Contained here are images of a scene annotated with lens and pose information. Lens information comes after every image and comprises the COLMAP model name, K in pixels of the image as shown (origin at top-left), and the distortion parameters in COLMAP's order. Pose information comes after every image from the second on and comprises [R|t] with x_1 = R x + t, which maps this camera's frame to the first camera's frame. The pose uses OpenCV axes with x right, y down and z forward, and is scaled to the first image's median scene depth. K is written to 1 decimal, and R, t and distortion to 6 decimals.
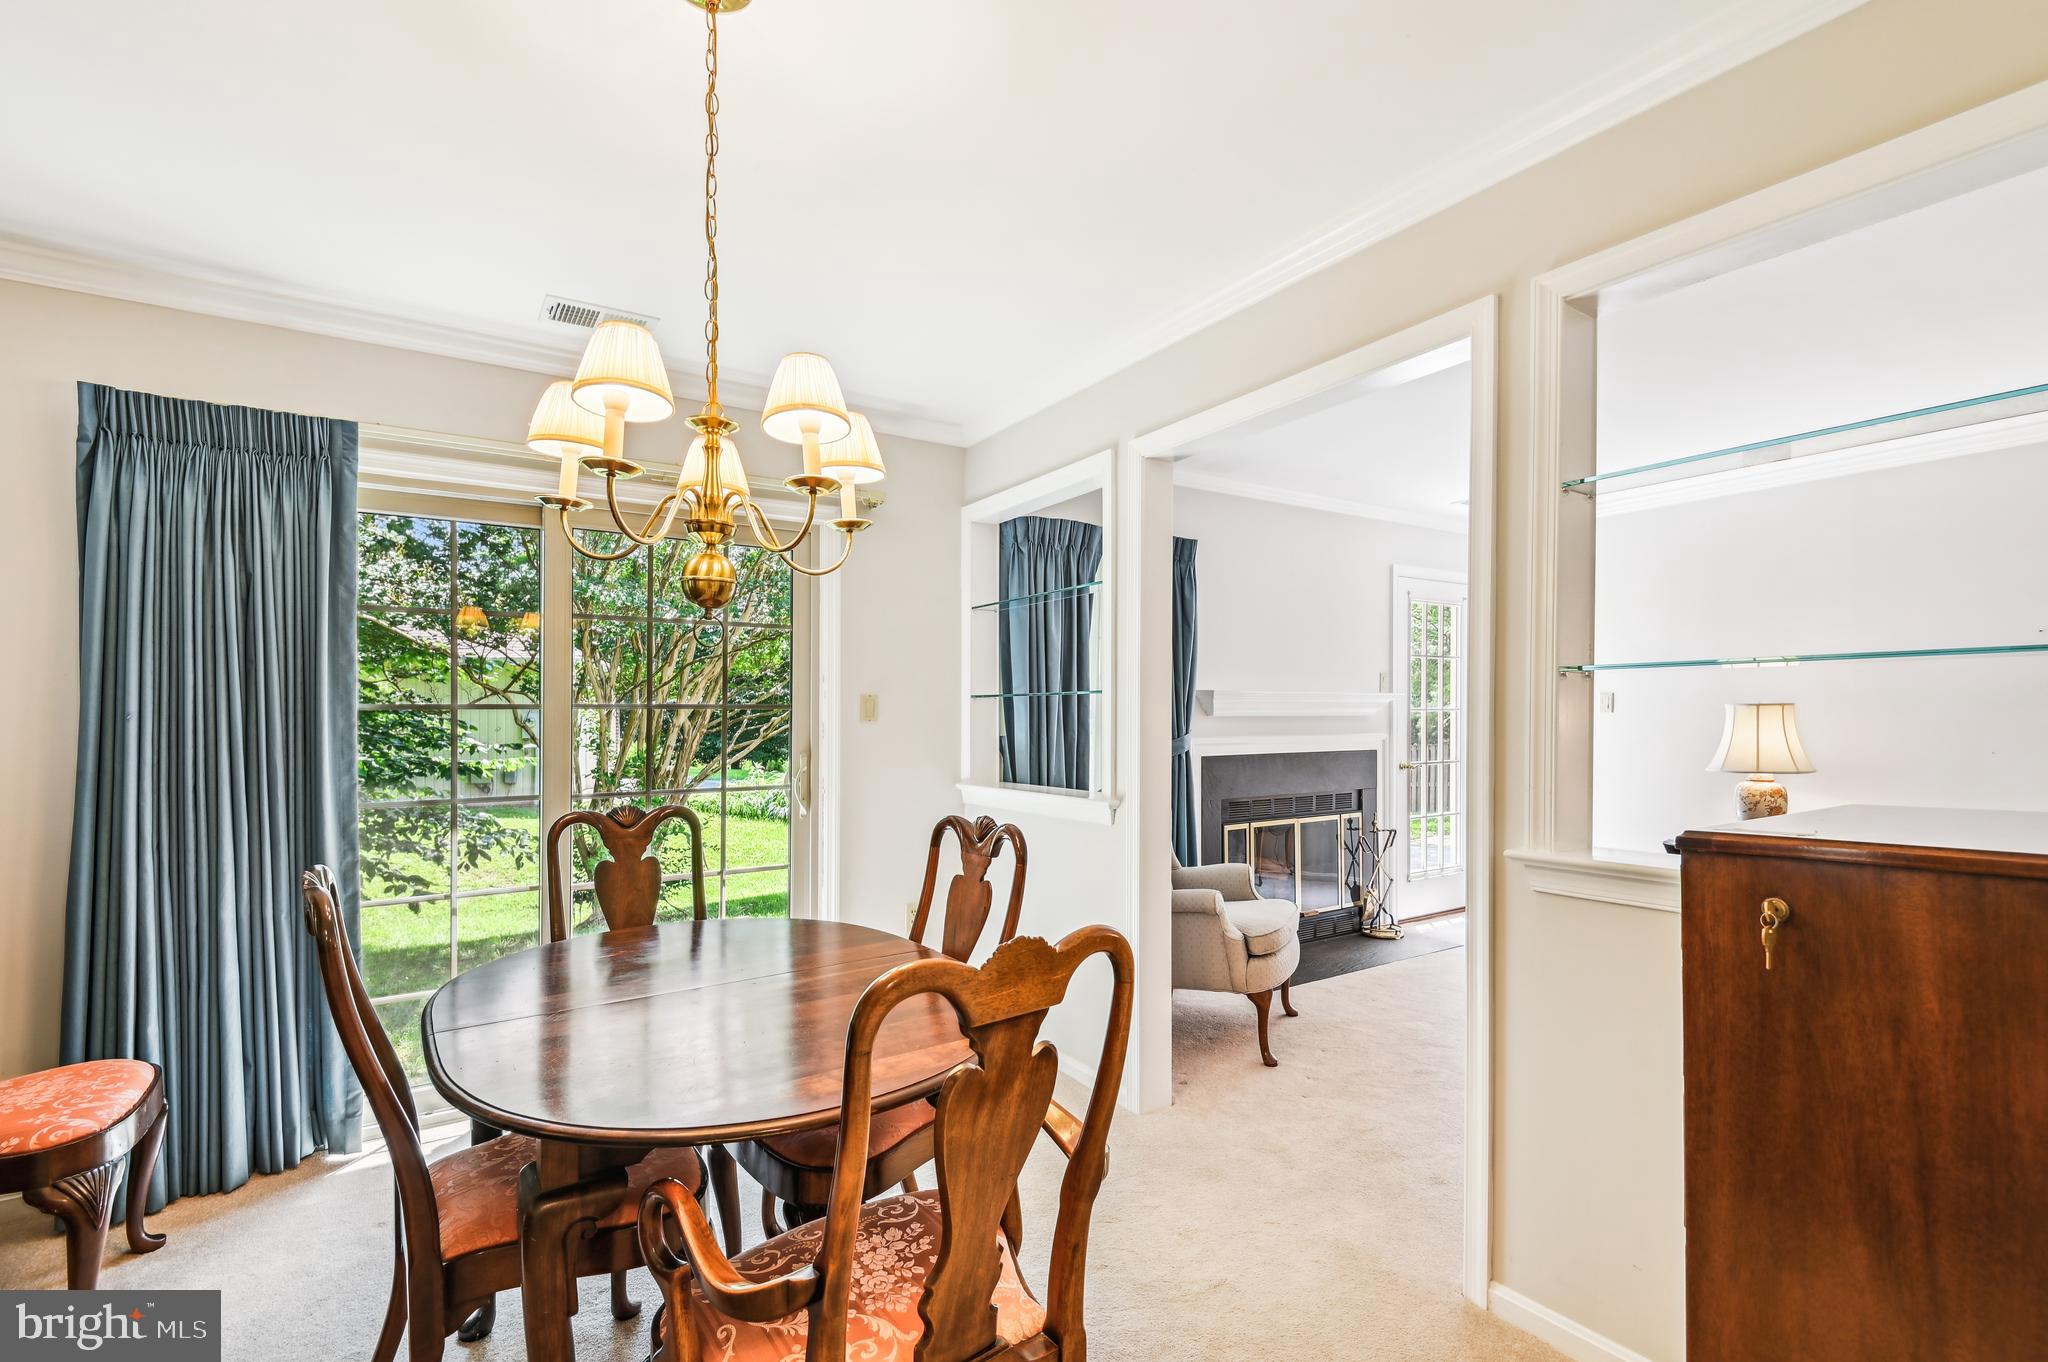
lens RADIAL K [[920.2, 0, 1016.4], [0, 920.2, 708.0], [0, 0, 1]] dist [0.011299, -0.008921]
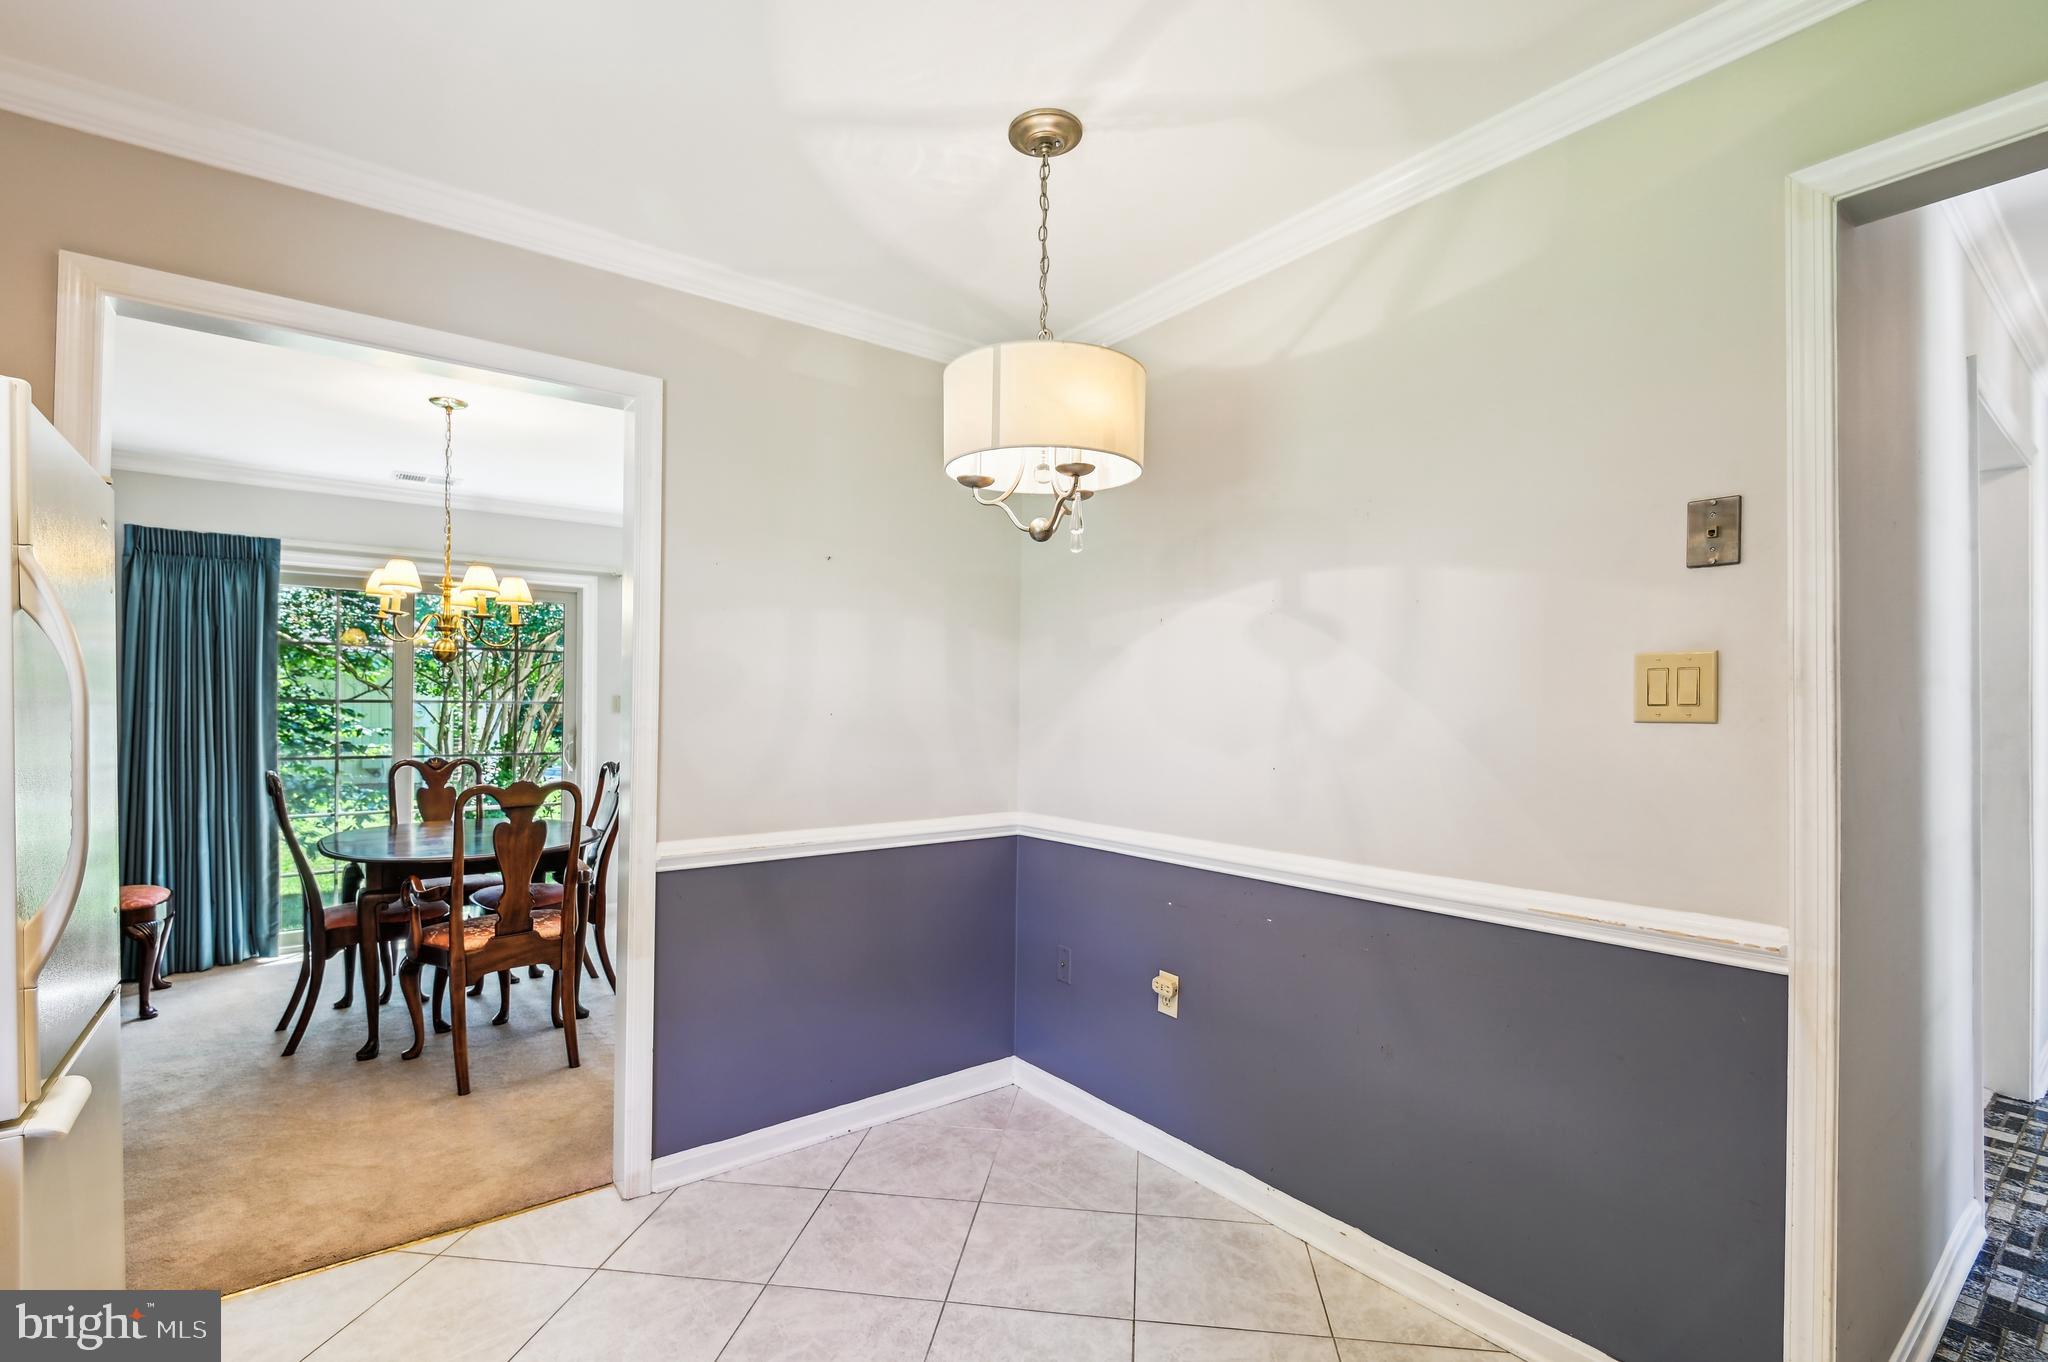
lens RADIAL K [[920.2, 0, 1009.4], [0, 920.2, 709.3], [0, 0, 1]] dist [0.011299, -0.008921]
pose [[0.997271, 0.010922, 0.073020, 0.543356], [-0.011389, 0.999917, 0.005986, -0.011143], [-0.072949, -0.006802, 0.997313, -0.852862]]
